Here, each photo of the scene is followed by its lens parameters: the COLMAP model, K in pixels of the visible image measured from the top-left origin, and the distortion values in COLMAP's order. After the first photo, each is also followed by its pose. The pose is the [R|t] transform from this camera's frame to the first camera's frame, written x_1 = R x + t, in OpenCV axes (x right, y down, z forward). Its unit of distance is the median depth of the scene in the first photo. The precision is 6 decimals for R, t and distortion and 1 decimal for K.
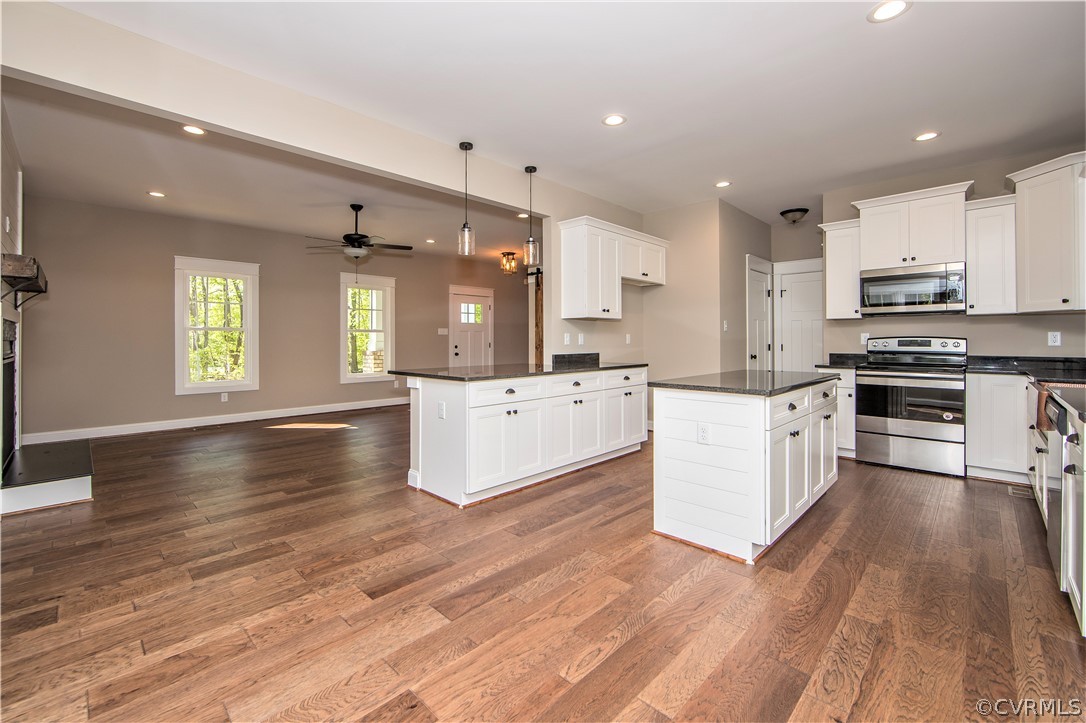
lens RADIAL K [[457.3, 0, 531.7], [0, 457.3, 341.0], [0, 0, 1]] dist [-0.009990, 0.001204]
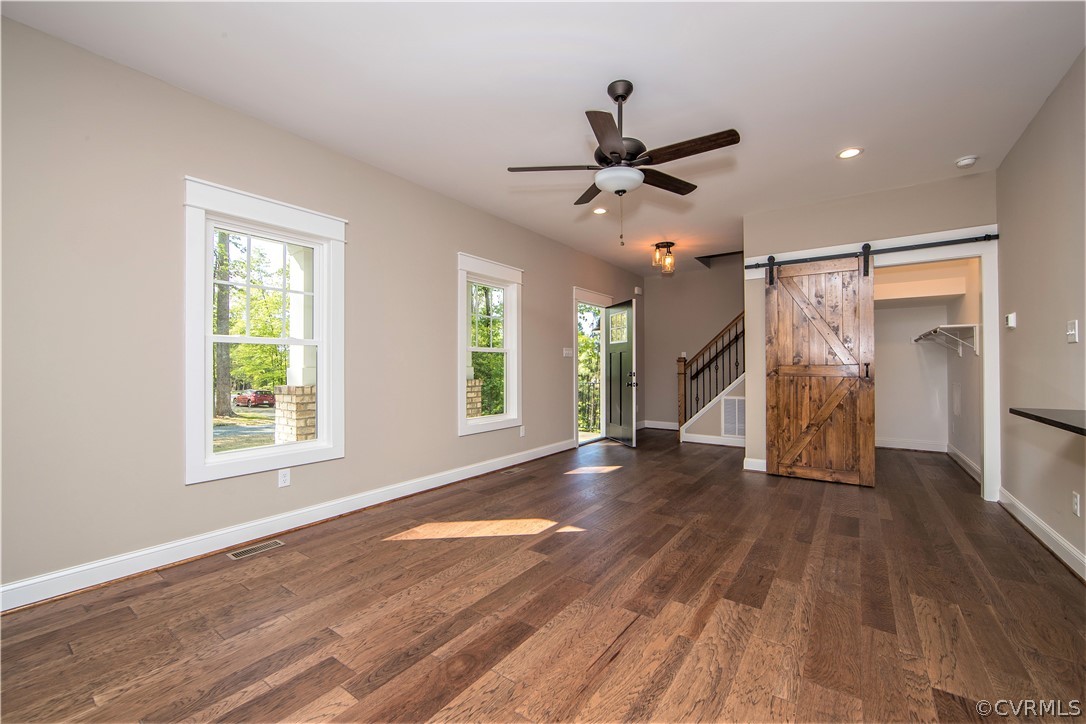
lens RADIAL K [[432.7, 0, 549.8], [0, 432.7, 363.9], [0, 0, 1]] dist [-0.012208, 0.001962]
pose [[0.986081, 0.000503, 0.166264, -0.671390], [0.000742, 0.999972, -0.007425, 0.004035], [-0.166263, 0.007445, 0.986053, 0.700488]]
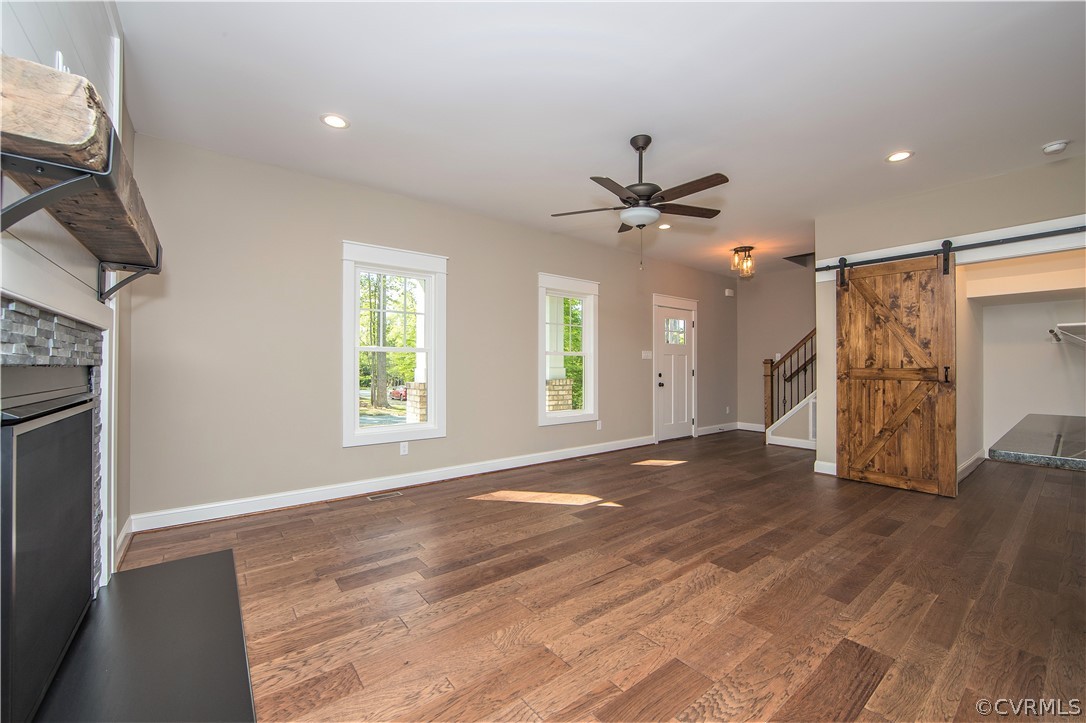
lens RADIAL K [[432.7, 0, 550.6], [0, 432.7, 363.9], [0, 0, 1]] dist [-0.012208, 0.001962]
pose [[0.993446, 0.002053, -0.114285, -0.546754], [-0.002863, 0.999972, -0.006922, -0.000796], [0.114268, 0.007204, 0.993424, 0.539715]]
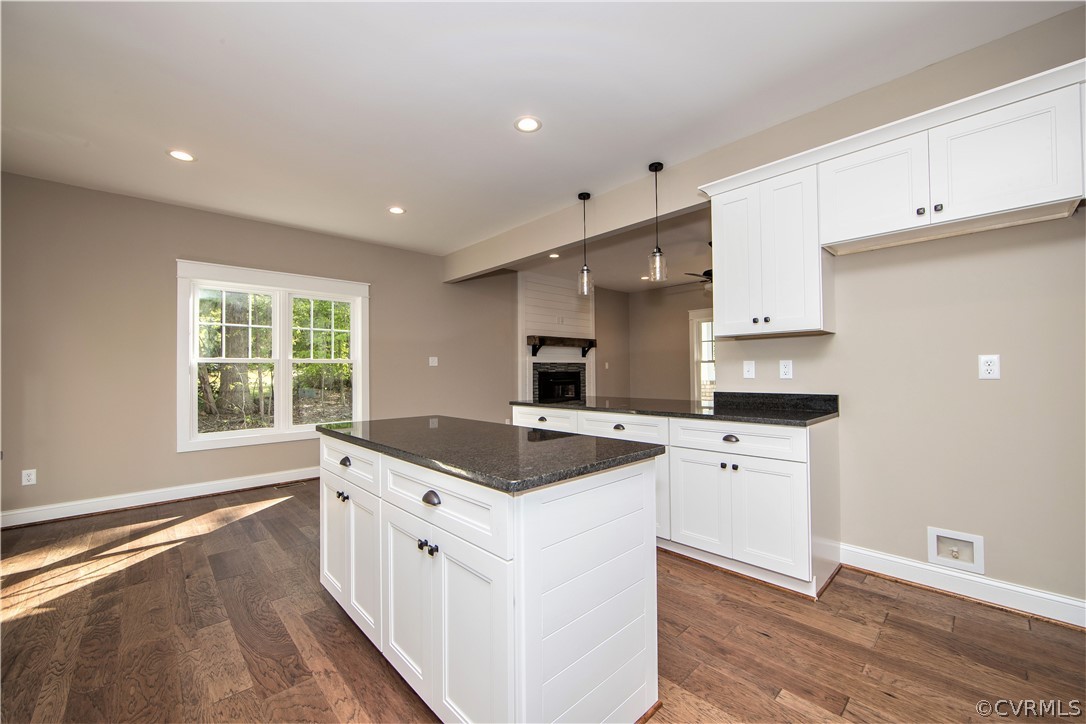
lens RADIAL K [[432.7, 0, 549.7], [0, 432.7, 366.2], [0, 0, 1]] dist [-0.012208, 0.001962]
pose [[-0.028803, -0.010491, -0.999530, 0.770581], [0.004755, 0.999932, -0.010632, -0.004883], [0.999574, -0.005059, -0.028752, 0.812348]]
